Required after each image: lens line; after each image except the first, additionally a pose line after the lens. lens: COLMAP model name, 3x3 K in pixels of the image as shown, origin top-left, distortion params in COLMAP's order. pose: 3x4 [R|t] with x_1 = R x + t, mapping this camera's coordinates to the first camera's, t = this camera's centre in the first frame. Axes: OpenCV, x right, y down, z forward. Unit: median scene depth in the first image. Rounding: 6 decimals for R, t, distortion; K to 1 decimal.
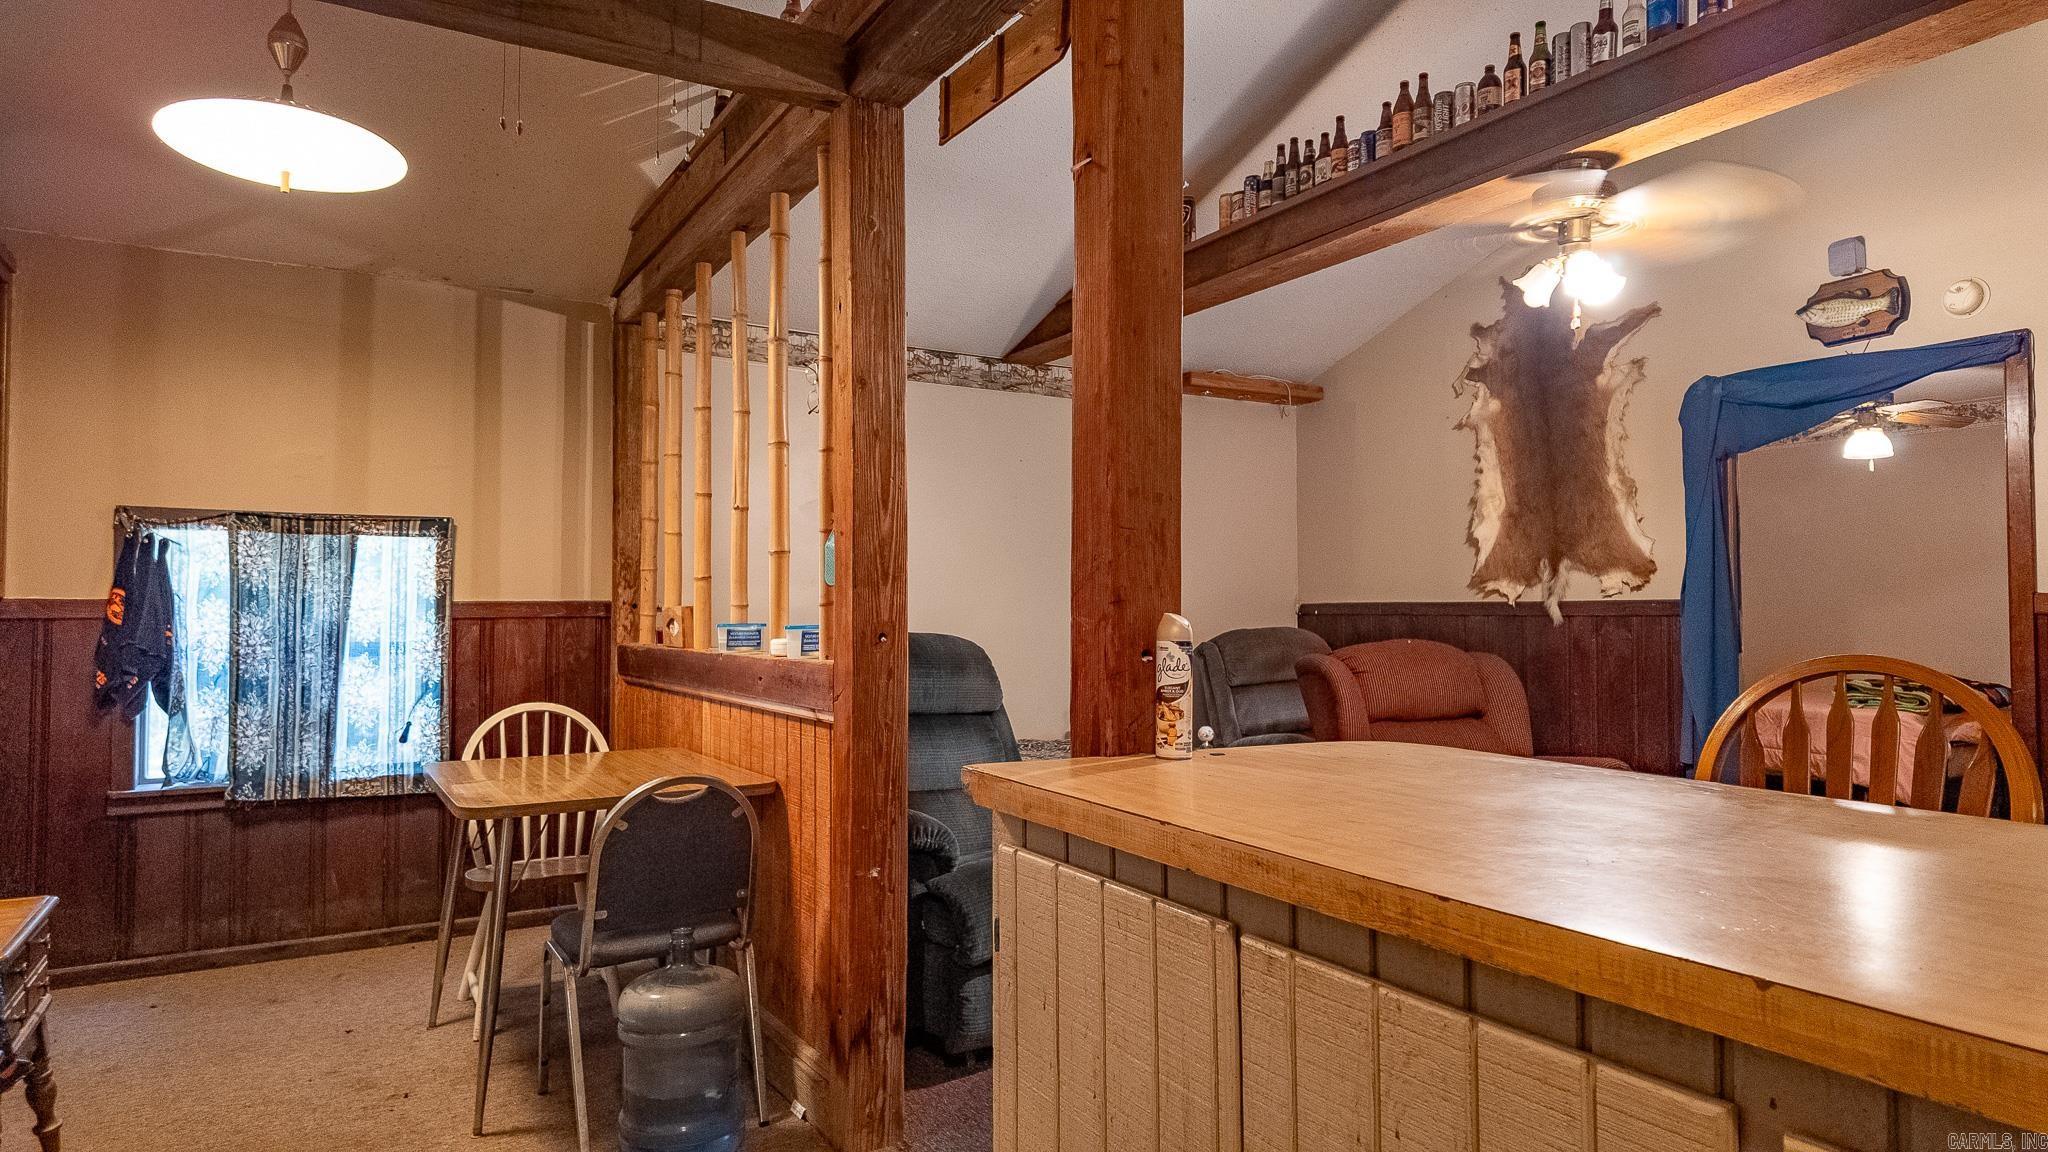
lens RADIAL K [[1199.0, 0, 1024.0], [0, 1199.0, 576.0], [0, 0, 1]] dist [0.075071, -0.076840]
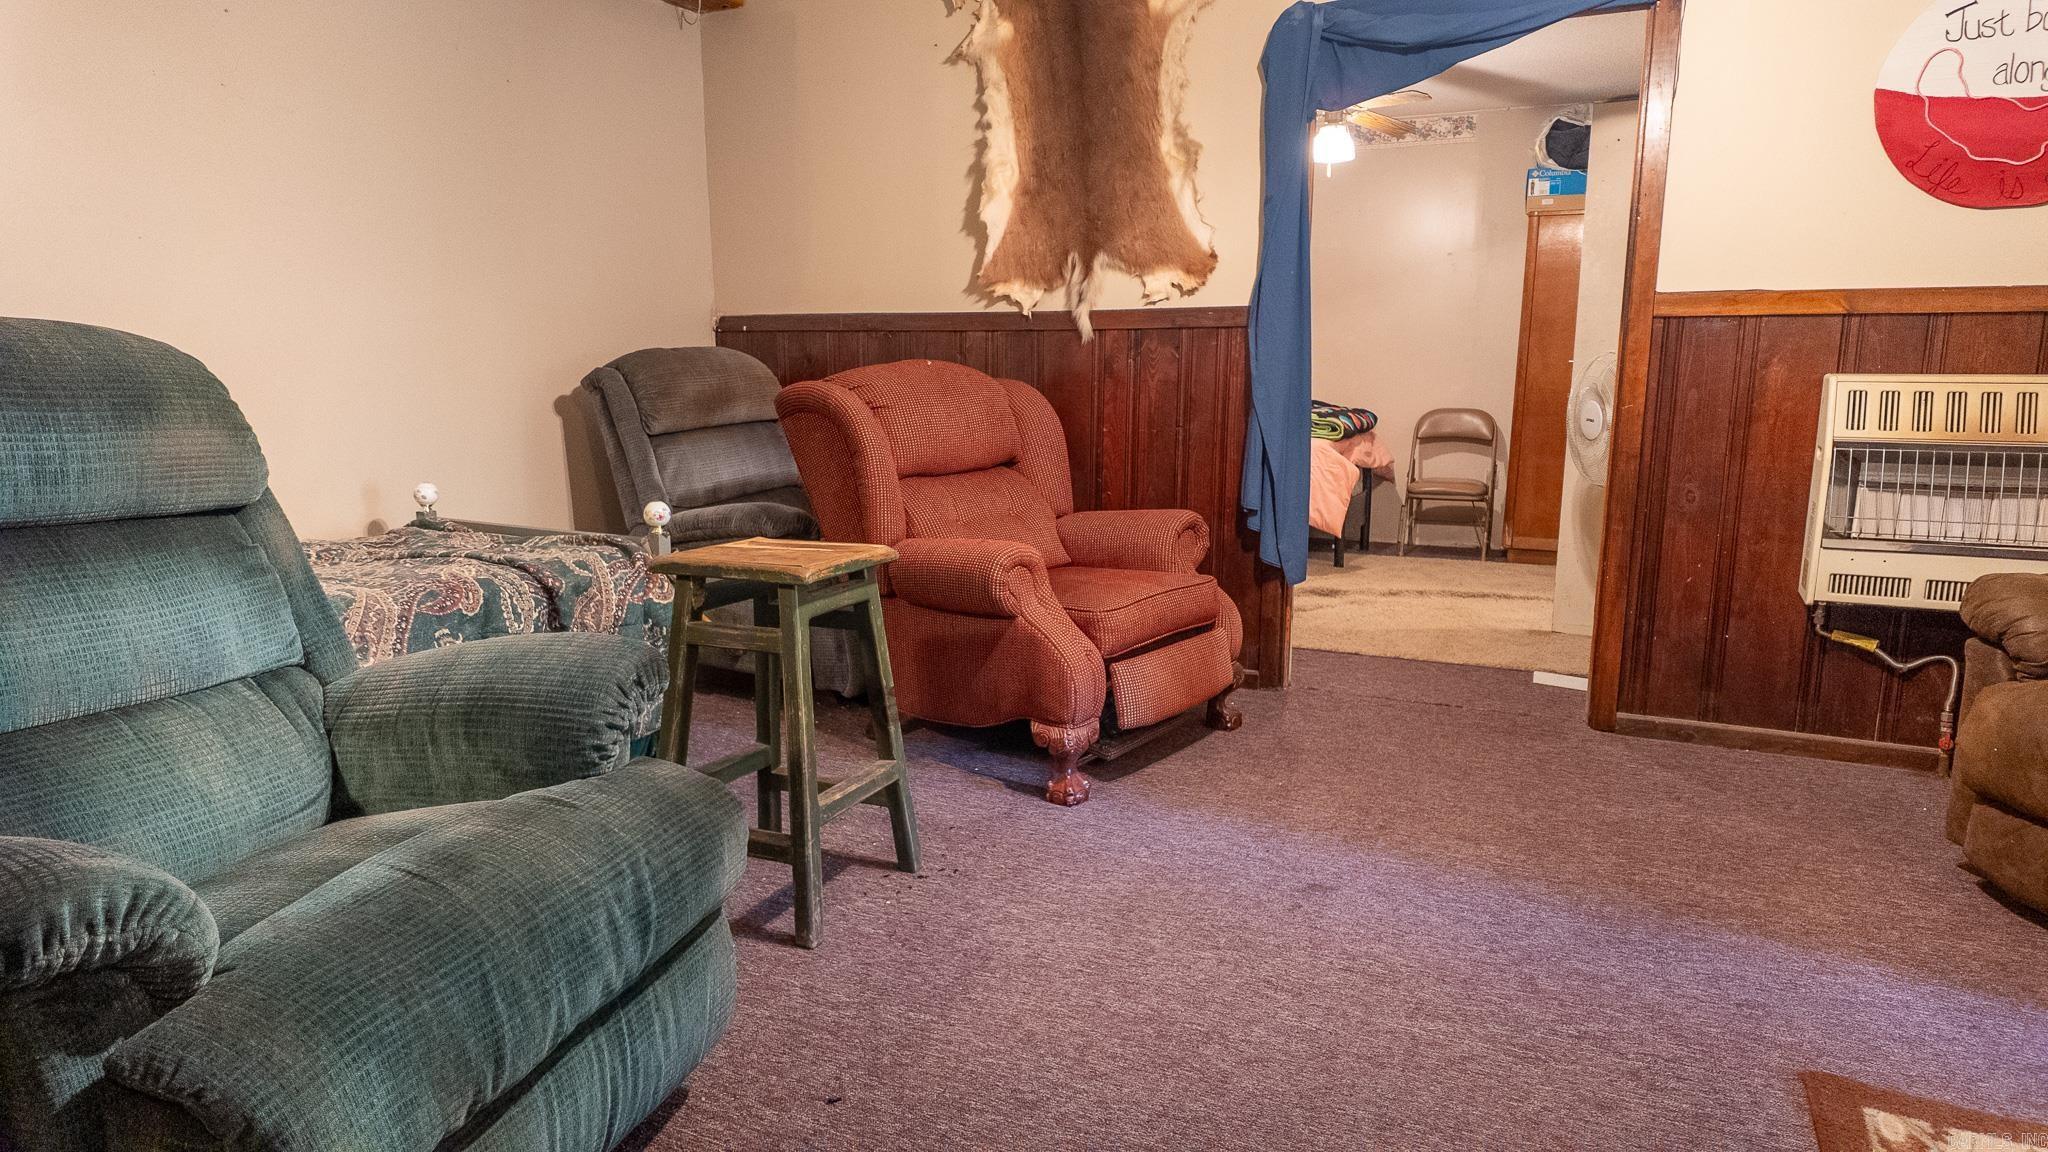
lens RADIAL K [[1199.0, 0, 1024.0], [0, 1199.0, 576.0], [0, 0, 1]] dist [0.075071, -0.076840]
pose [[0.835778, -0.094652, 0.540848, -0.024036], [-0.019356, 0.979338, 0.201302, 0.033187], [-0.548726, -0.178712, 0.816677, 0.366528]]
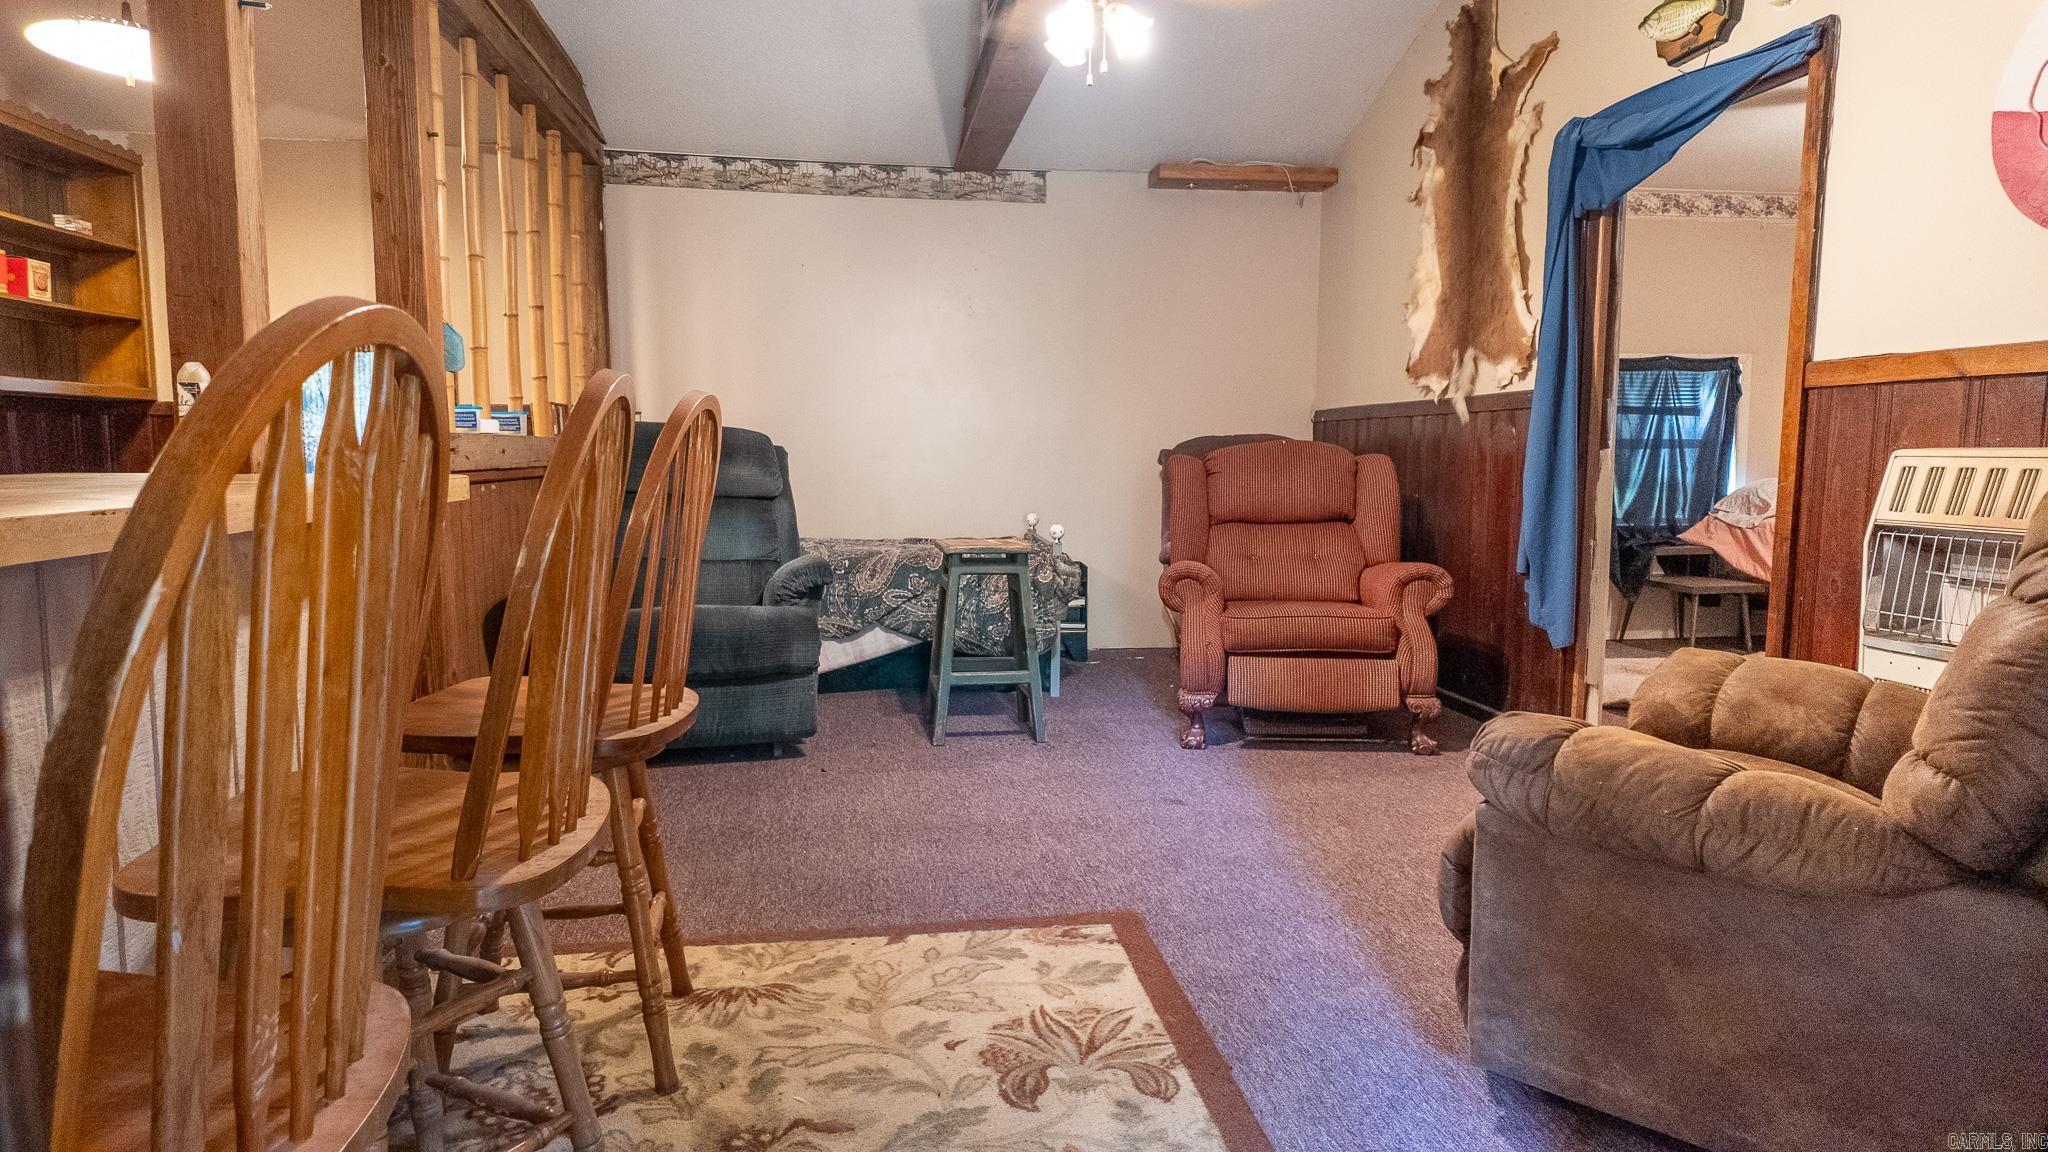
lens RADIAL K [[1199.0, 0, 1024.0], [0, 1199.0, 576.0], [0, 0, 1]] dist [0.075071, -0.076840]
pose [[0.922103, 0.043636, -0.384476, 0.487557], [0.008583, 0.991070, 0.133066, 0.030807], [0.386850, -0.126000, 0.913494, 0.038943]]
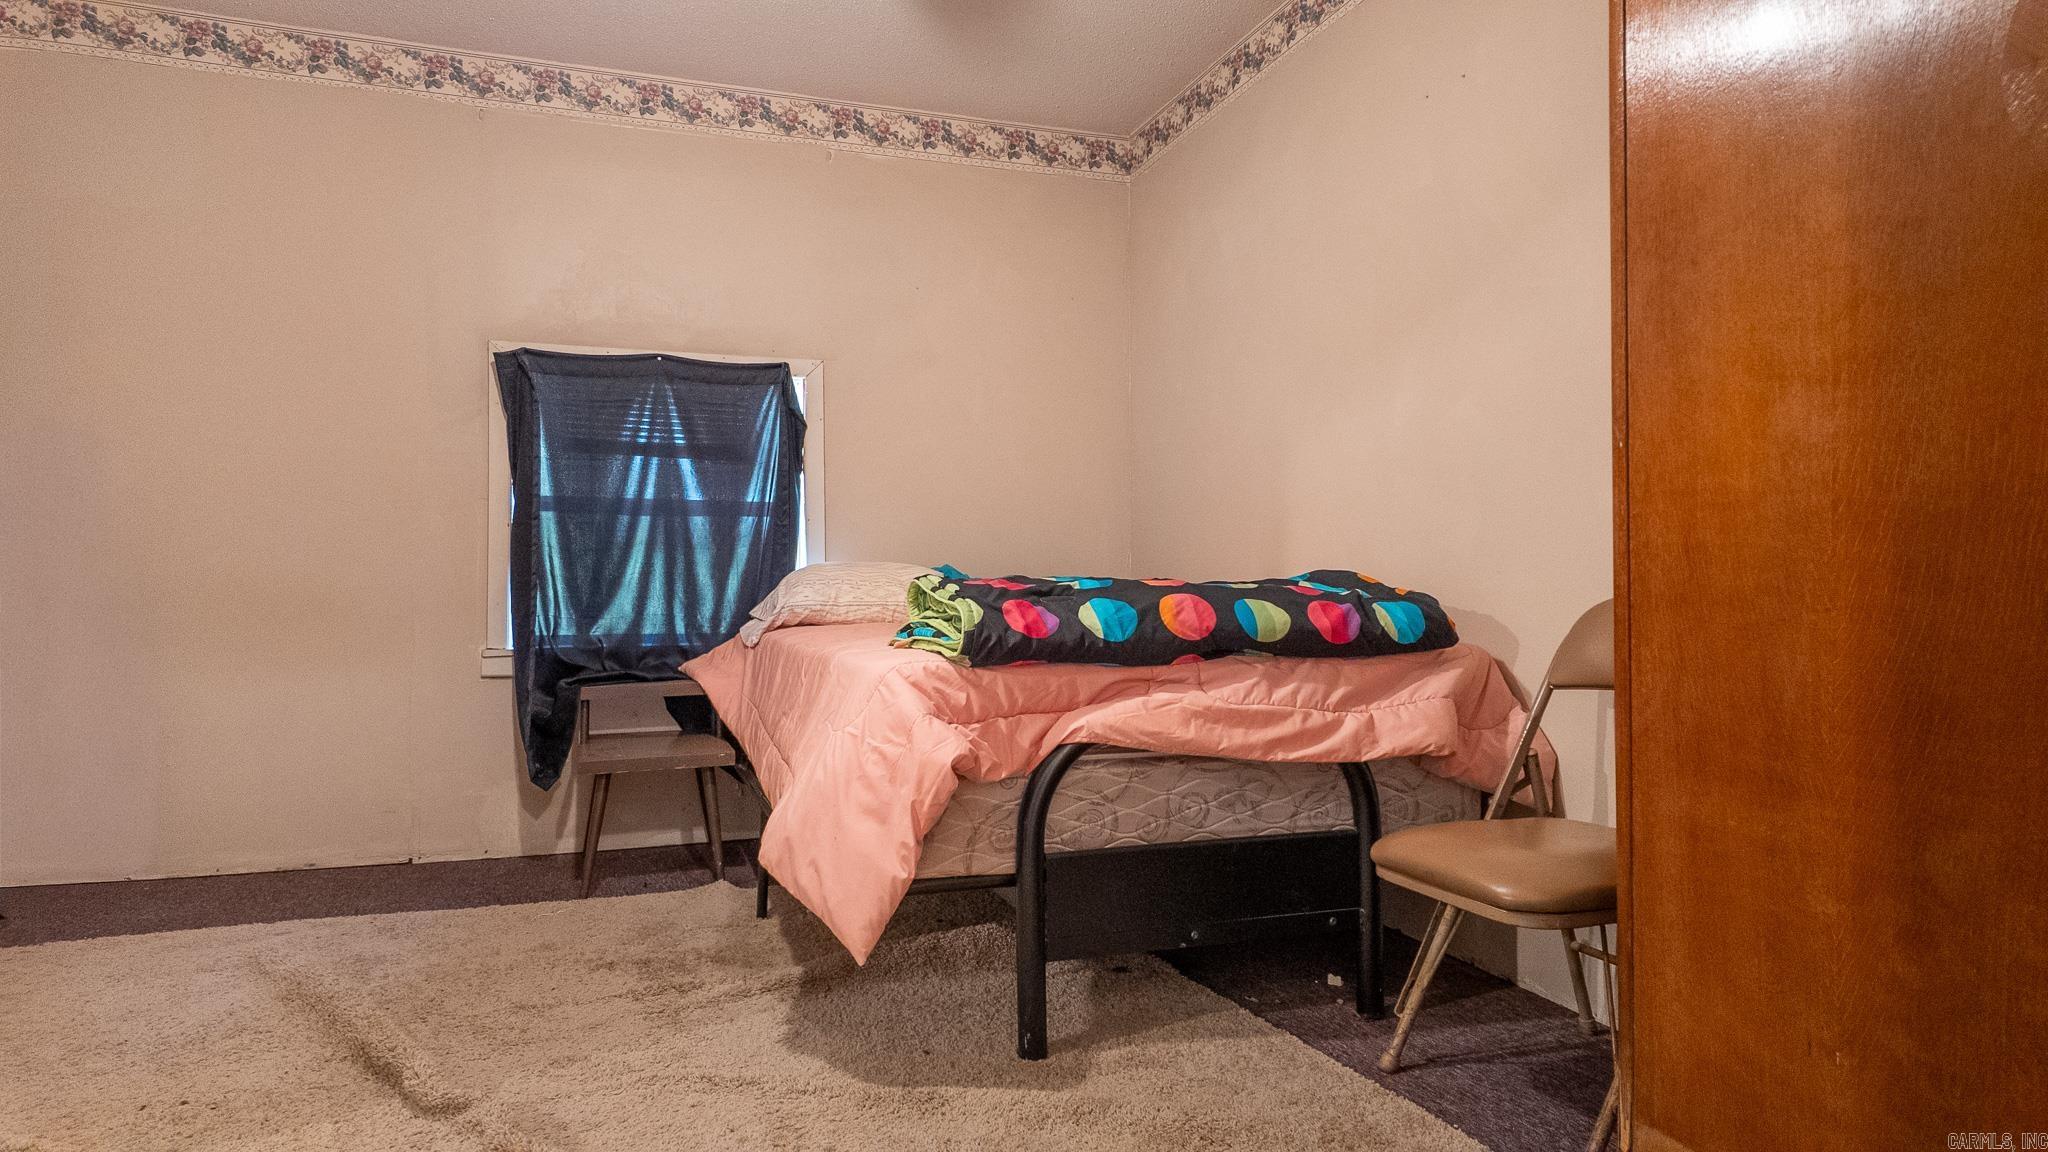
lens RADIAL K [[1182.1, 0, 1026.1], [0, 1182.1, 584.6], [0, 0, 1]] dist [0.069958, -0.002987]
pose [[0.976950, -0.010164, -0.213225, 0.969771], [0.011523, 0.999920, 0.005132, 0.113909], [0.213156, -0.007471, 0.976990, 0.814377]]
